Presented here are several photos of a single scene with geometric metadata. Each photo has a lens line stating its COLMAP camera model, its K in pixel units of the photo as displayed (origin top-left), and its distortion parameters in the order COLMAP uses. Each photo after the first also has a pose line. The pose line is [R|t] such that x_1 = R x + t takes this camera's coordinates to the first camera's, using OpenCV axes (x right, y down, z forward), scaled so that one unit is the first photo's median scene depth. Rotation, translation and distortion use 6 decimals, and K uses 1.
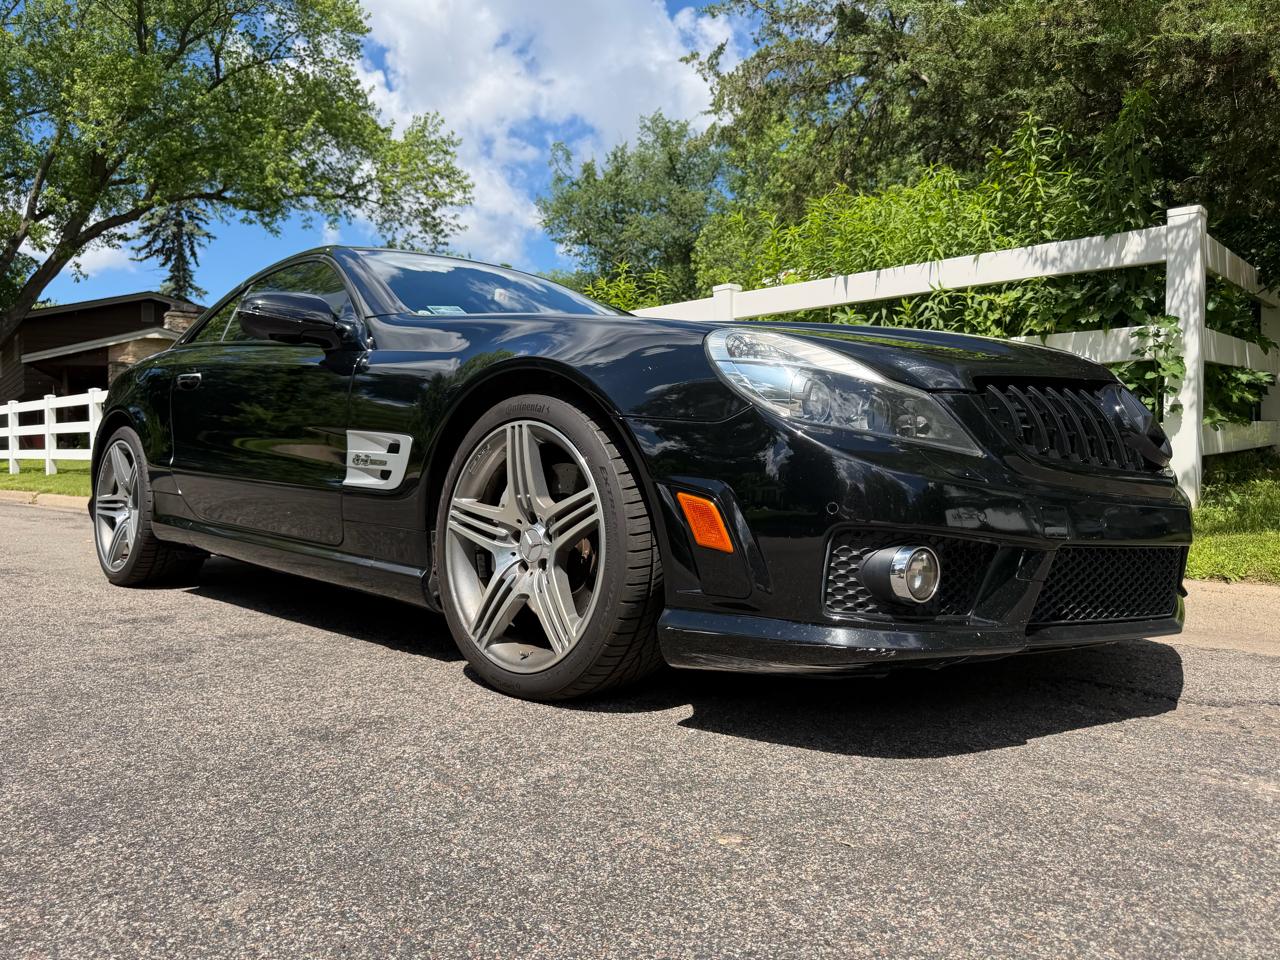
lens RADIAL K [[922.3, 0, 650.1], [0, 922.3, 475.4], [0, 0, 1]] dist [0.010446, -0.014482]
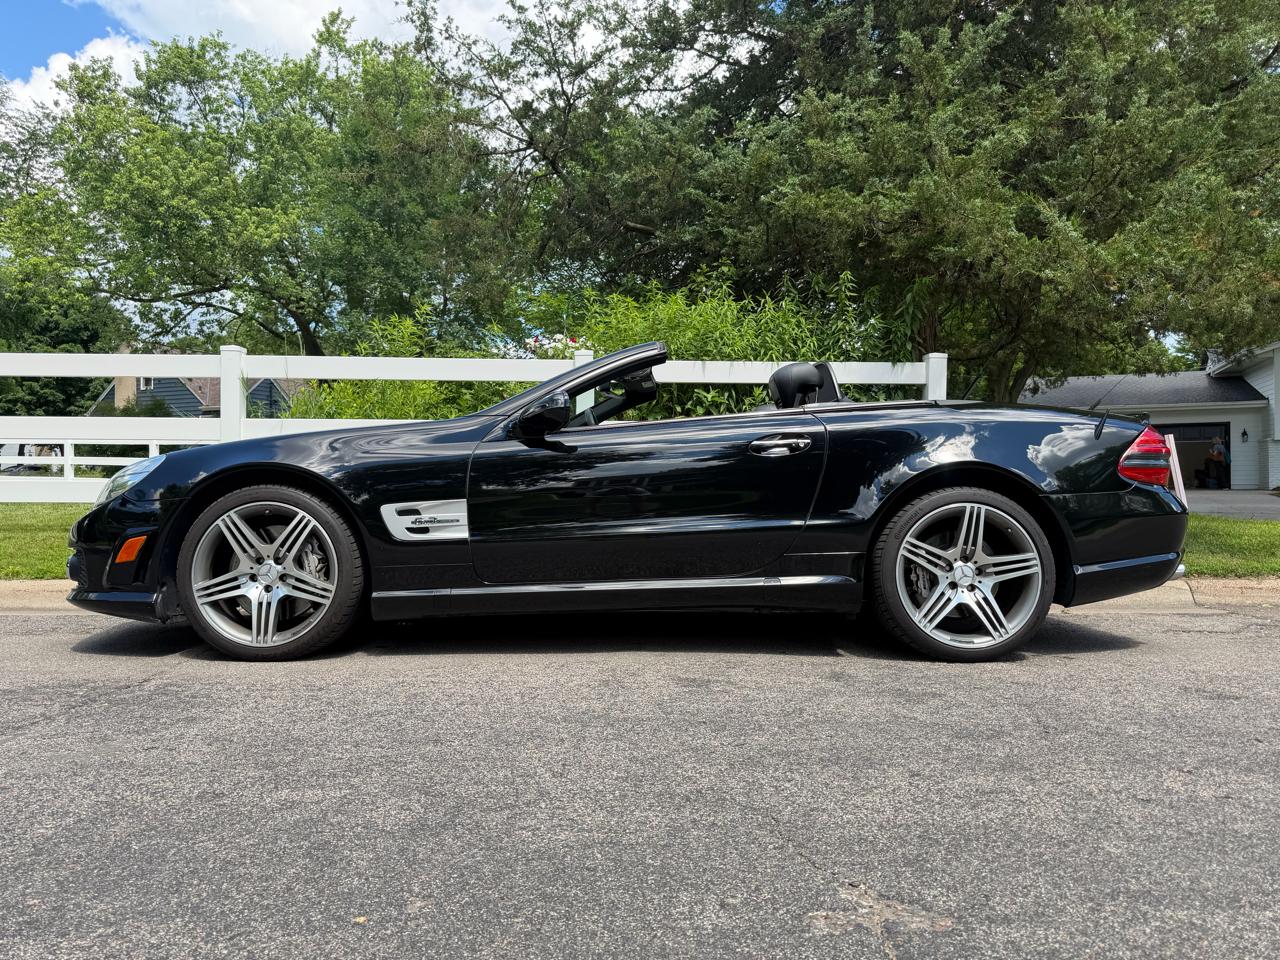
lens RADIAL K [[922.3, 0, 634.2], [0, 922.3, 470.4], [0, 0, 1]] dist [0.010446, -0.014482]
pose [[0.709109, 0.019811, 0.704821, -0.427960], [0.006531, 0.999378, -0.034662, -0.014749], [-0.705069, 0.029182, 0.708538, 0.105793]]
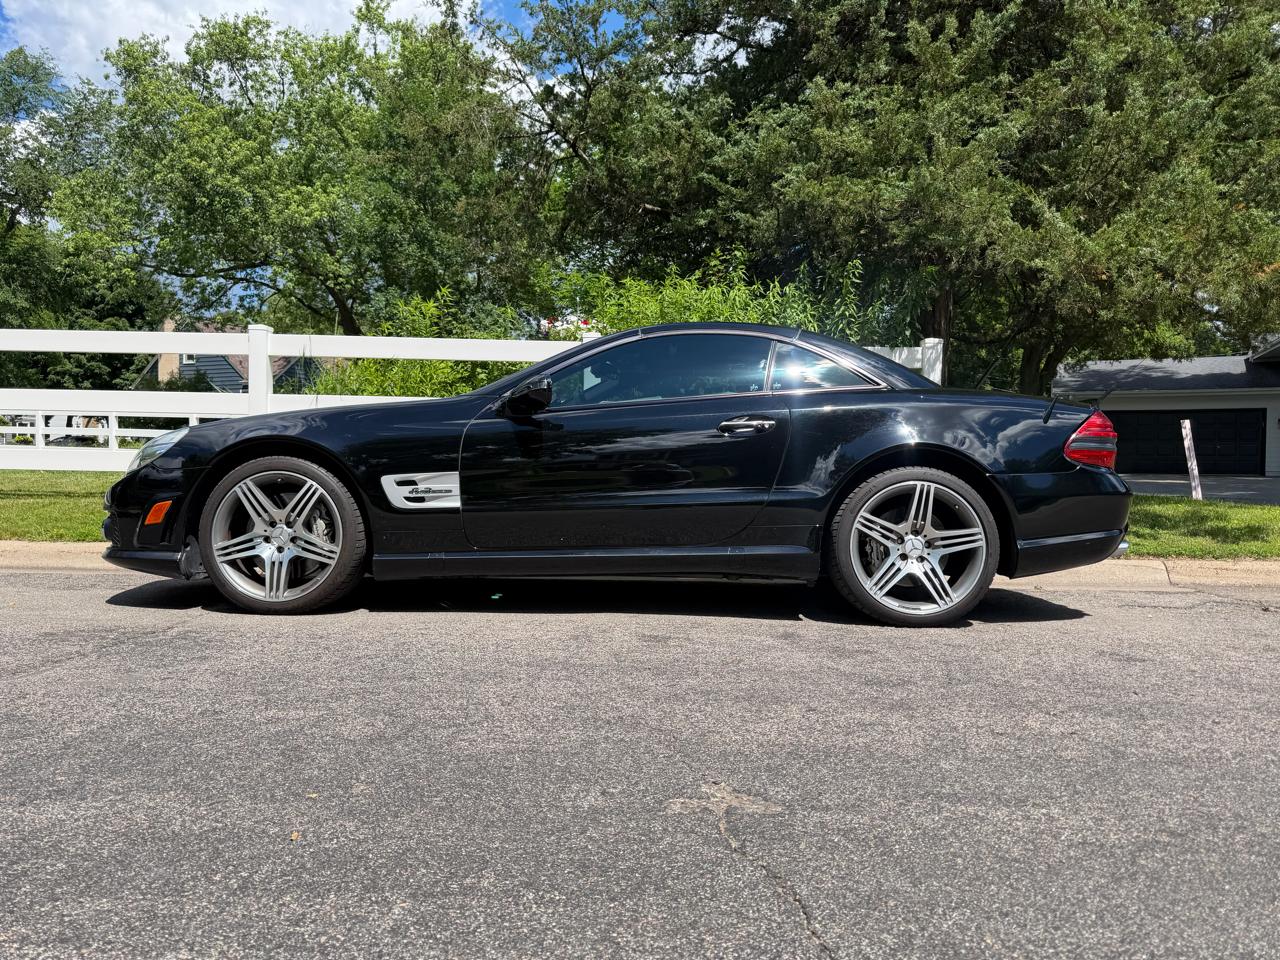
lens RADIAL K [[922.3, 0, 645.6], [0, 922.3, 478.9], [0, 0, 1]] dist [0.010446, -0.014482]
pose [[0.728896, 0.007178, 0.684587, -0.433048], [-0.007671, 0.999968, -0.002317, -0.012763], [-0.684581, -0.003562, 0.728928, 0.061688]]
